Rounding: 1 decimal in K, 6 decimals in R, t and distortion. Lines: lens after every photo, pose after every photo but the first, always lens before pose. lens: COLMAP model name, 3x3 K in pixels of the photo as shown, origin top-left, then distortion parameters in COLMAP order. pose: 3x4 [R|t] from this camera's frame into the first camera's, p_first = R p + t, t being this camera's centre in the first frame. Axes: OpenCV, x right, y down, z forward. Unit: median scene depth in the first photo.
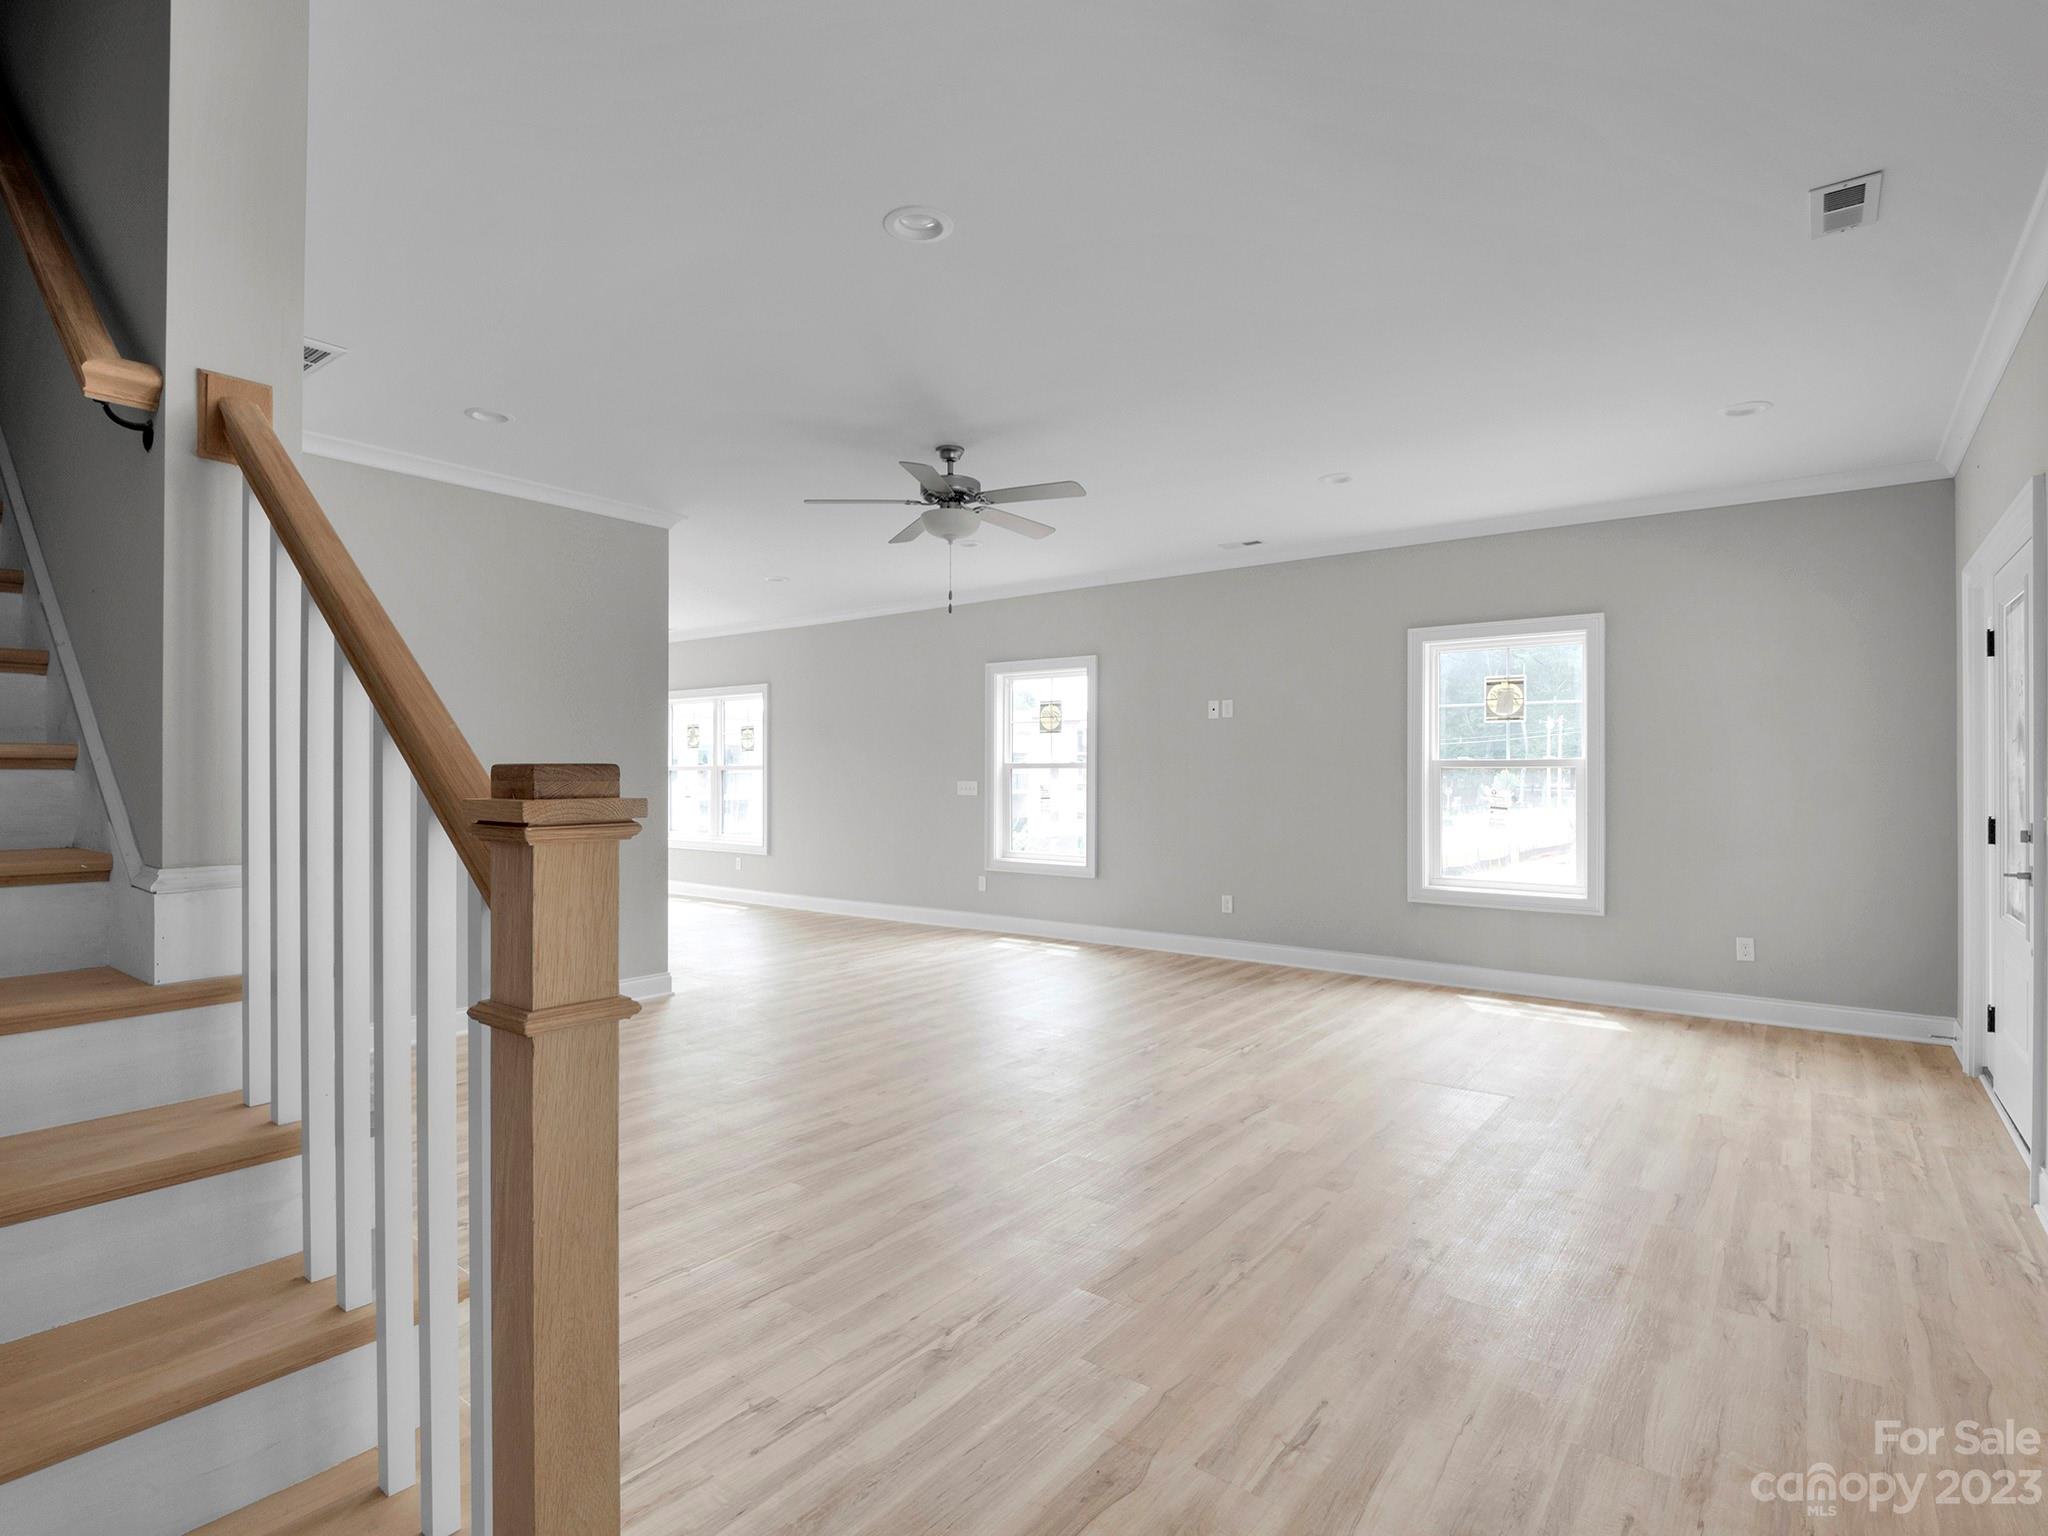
lens RADIAL K [[1055.8, 0, 1025.1], [0, 1055.8, 765.7], [0, 0, 1]] dist [-0.017582, 0.002823]
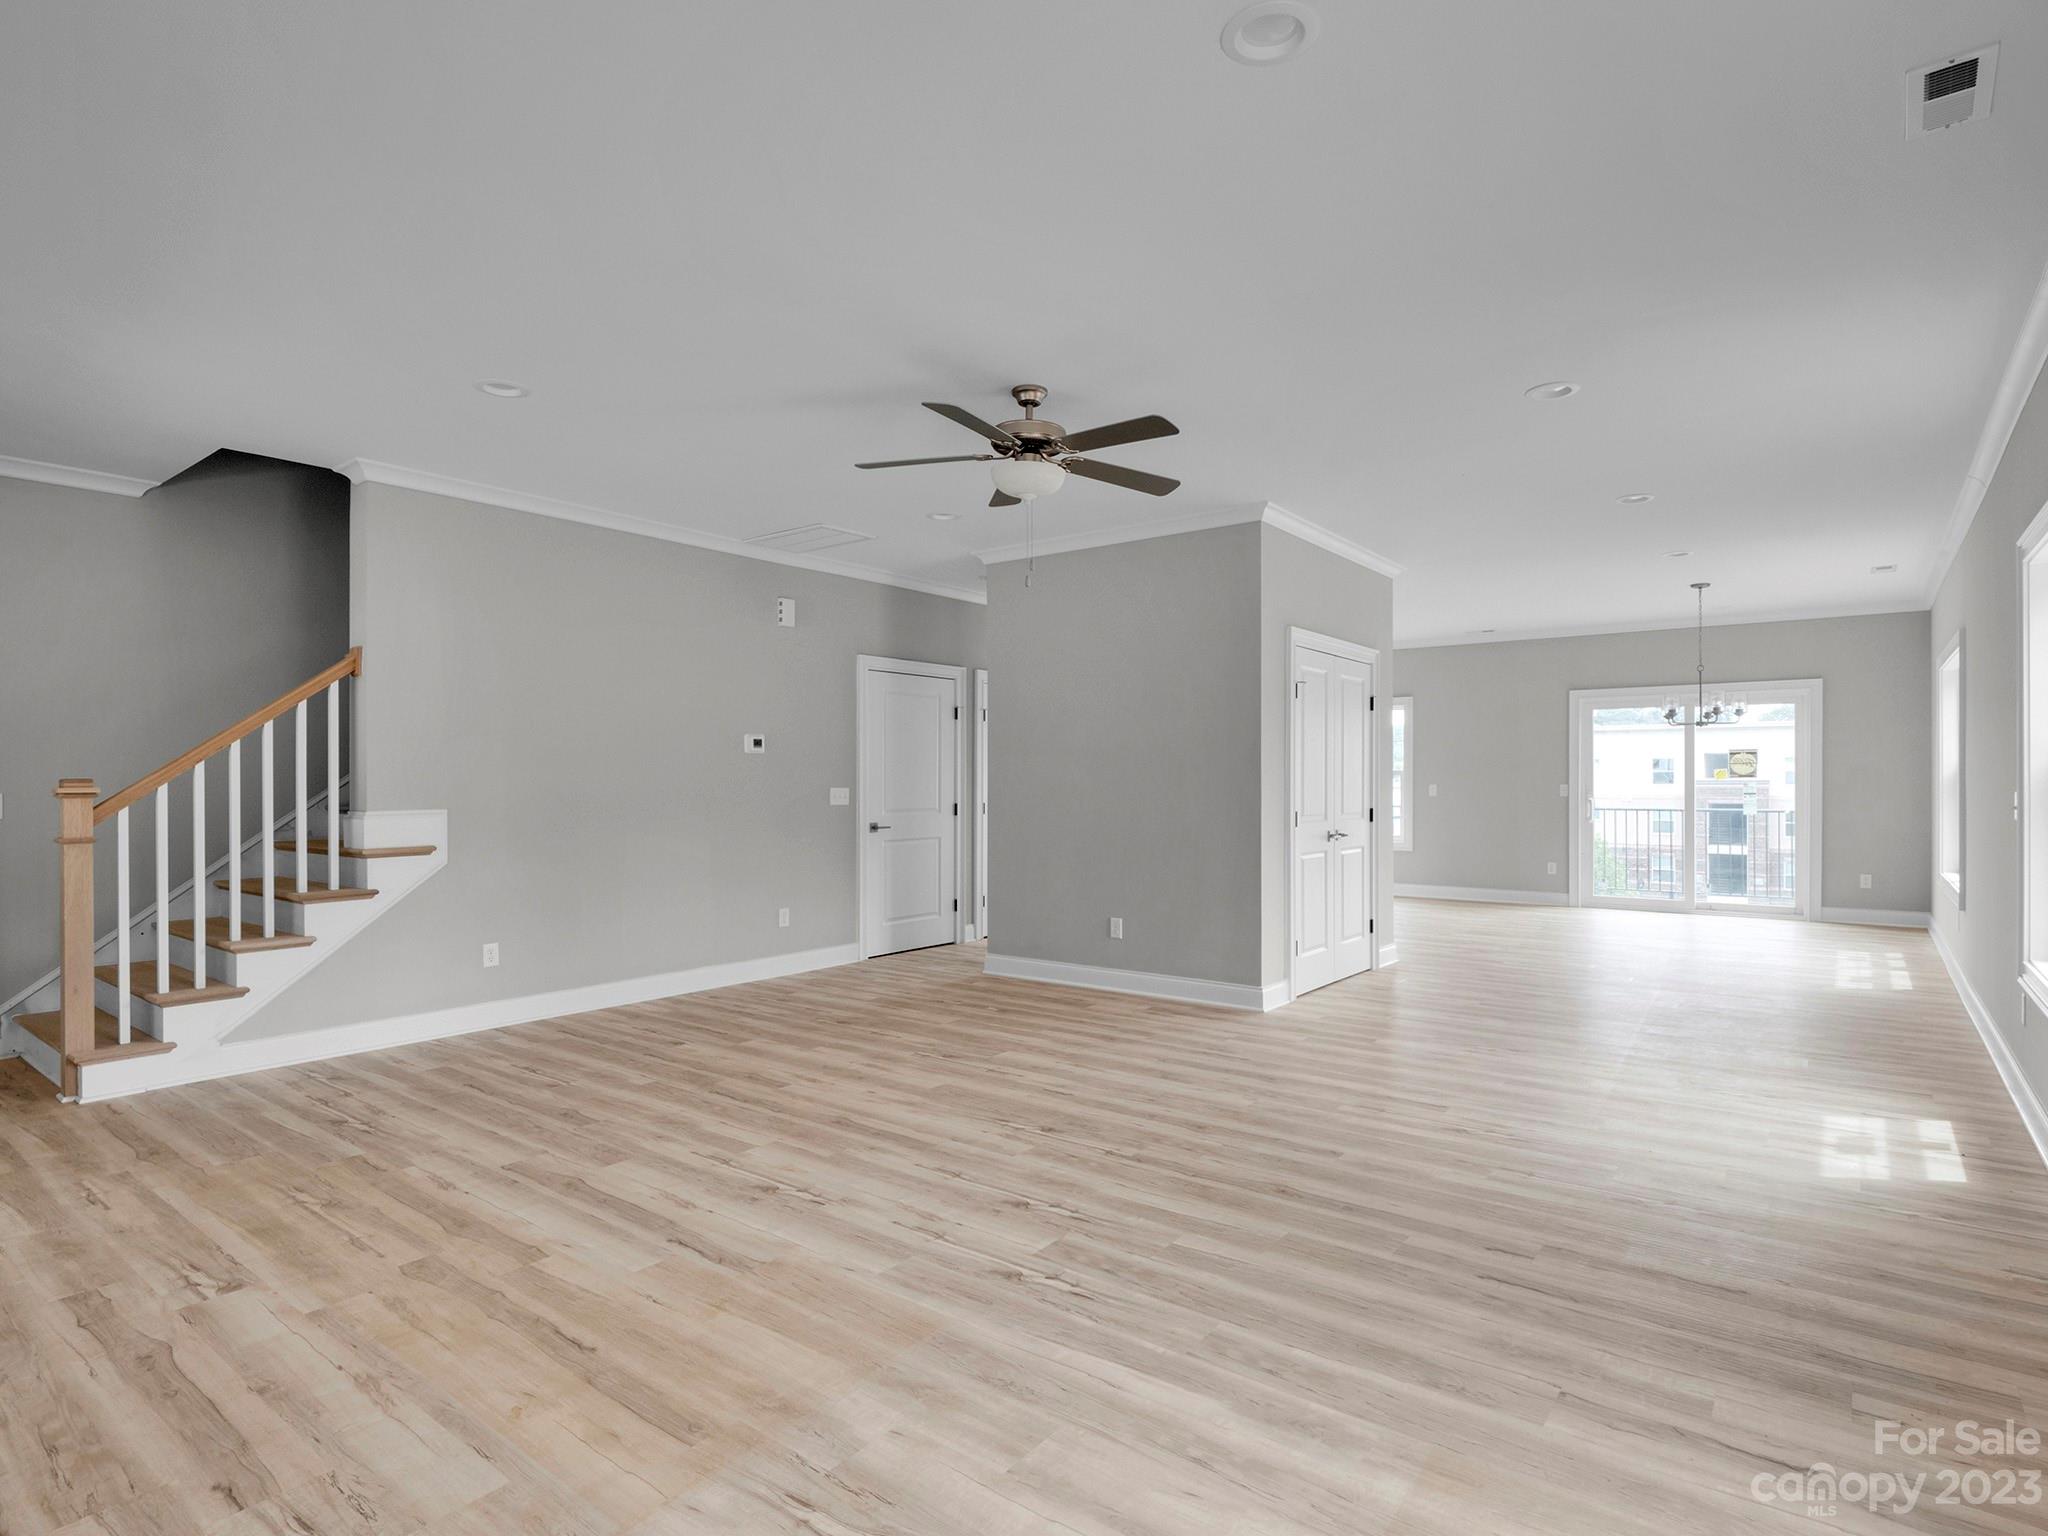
lens RADIAL K [[1055.8, 0, 1039.5], [0, 1055.8, 778.2], [0, 0, 1]] dist [-0.017582, 0.002823]
pose [[0.006081, 0.001053, -0.999981, 0.690015], [0.010330, 0.999946, 0.001115, 0.005995], [0.999928, -0.010336, 0.006070, 0.907442]]
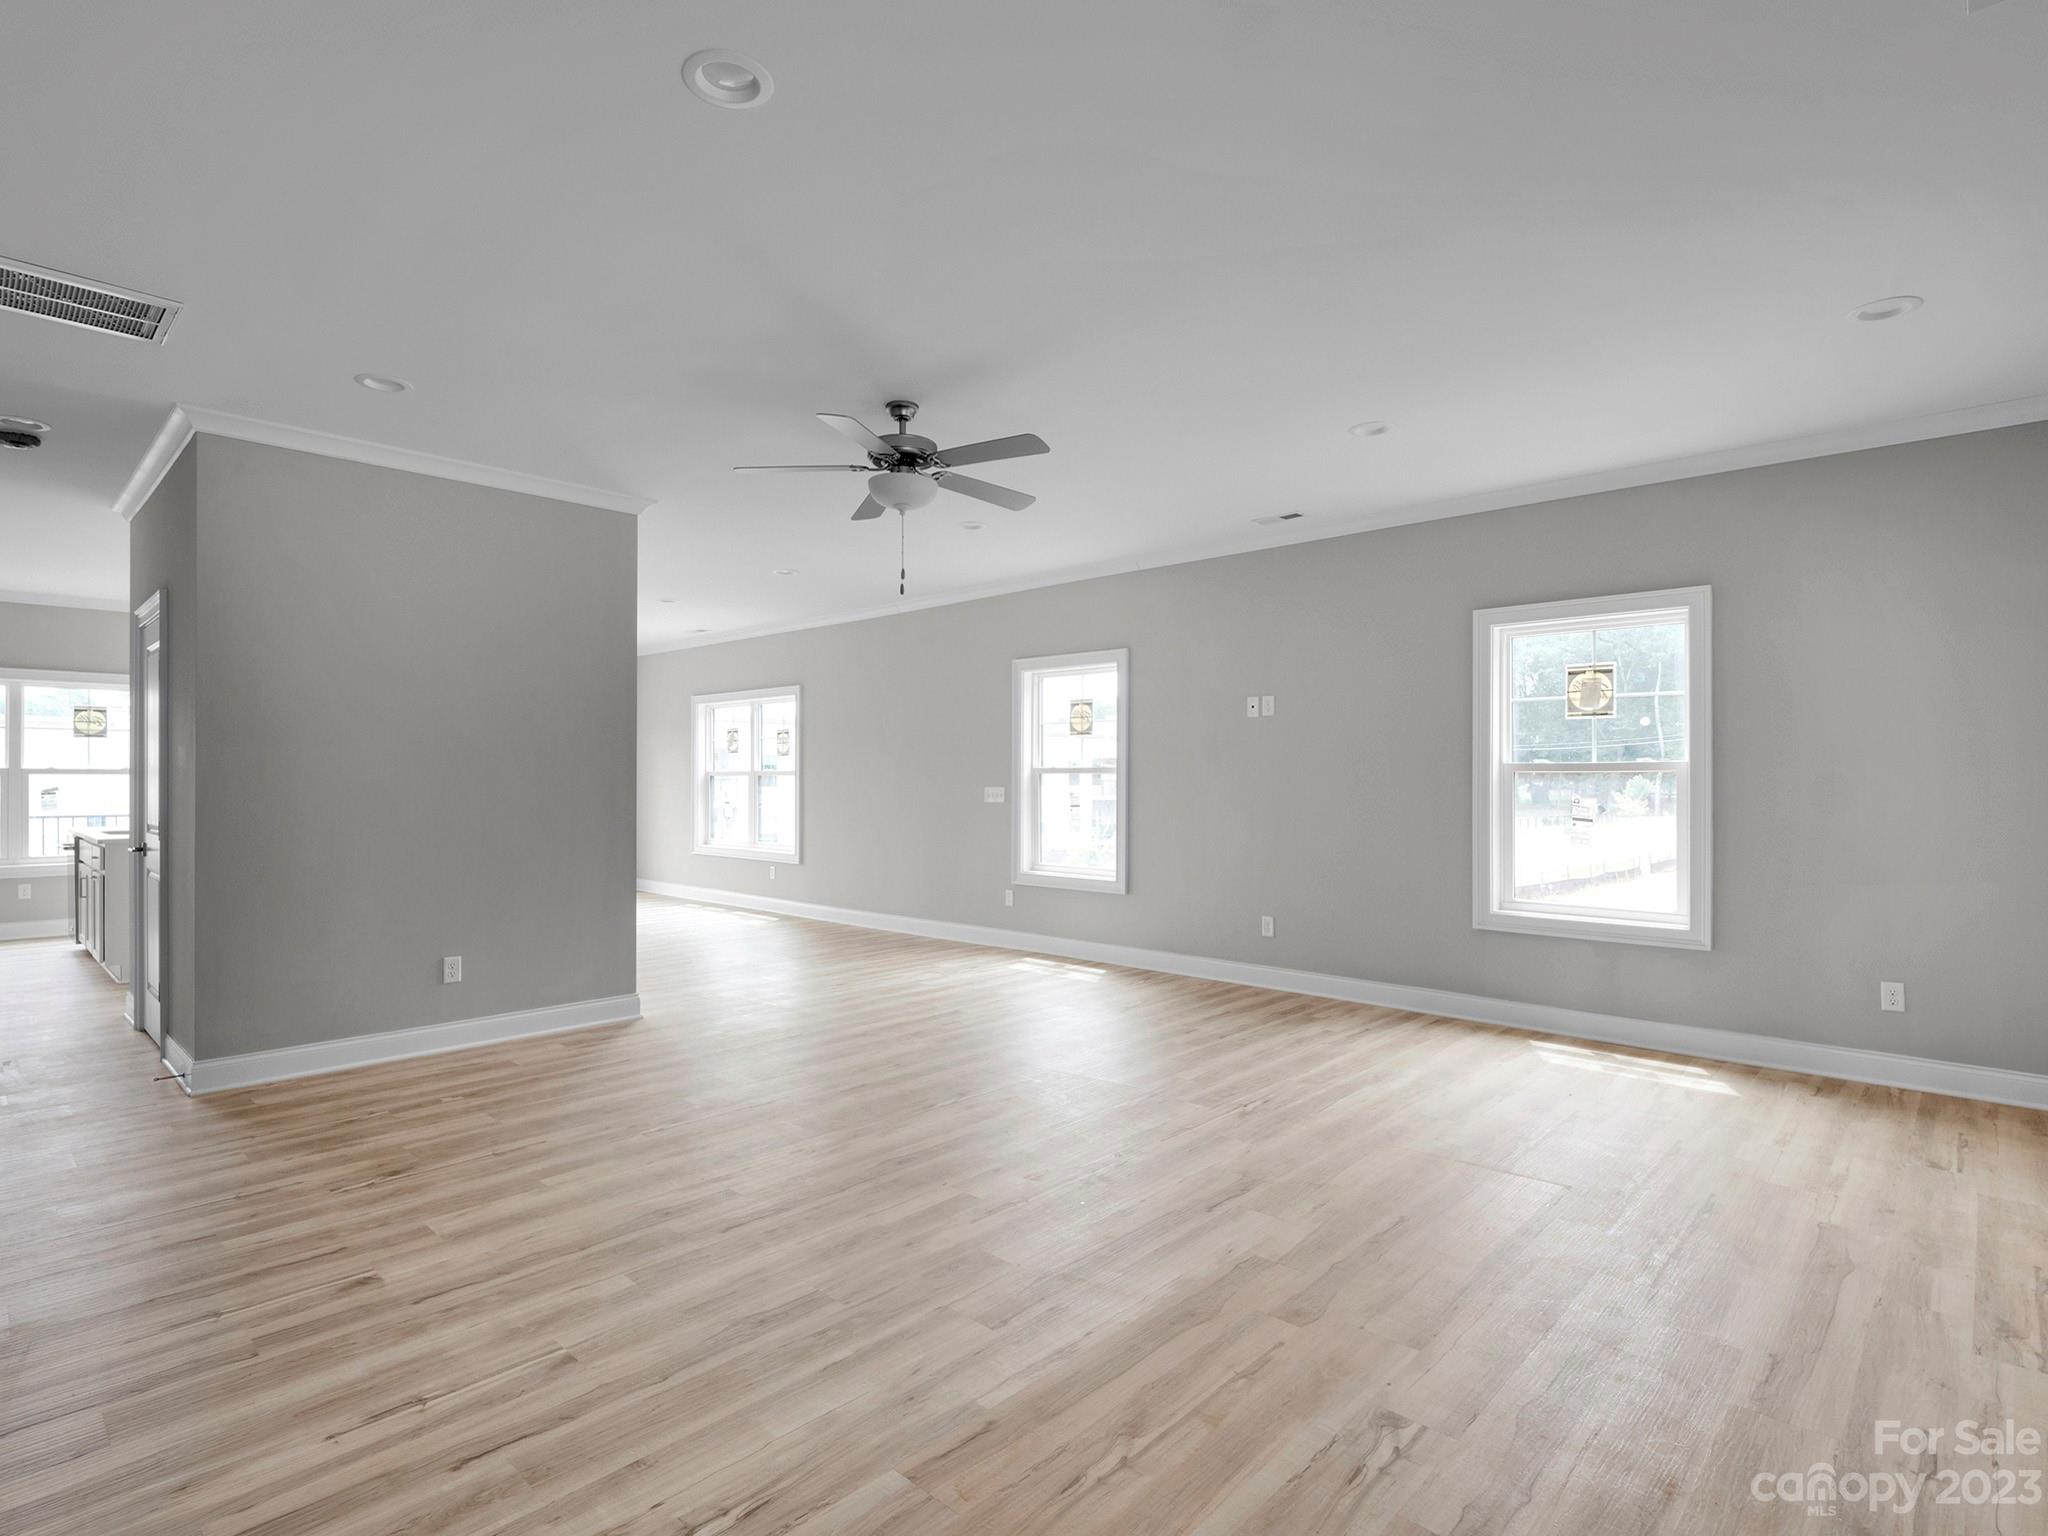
lens RADIAL K [[1055.8, 0, 1019.1], [0, 1055.8, 770.1], [0, 0, 1]] dist [-0.017582, 0.002823]
pose [[0.994354, -0.000852, -0.106109, 0.104914], [0.000719, 0.999999, -0.001294, 0.001328], [0.106110, 0.001211, 0.994354, 0.130354]]
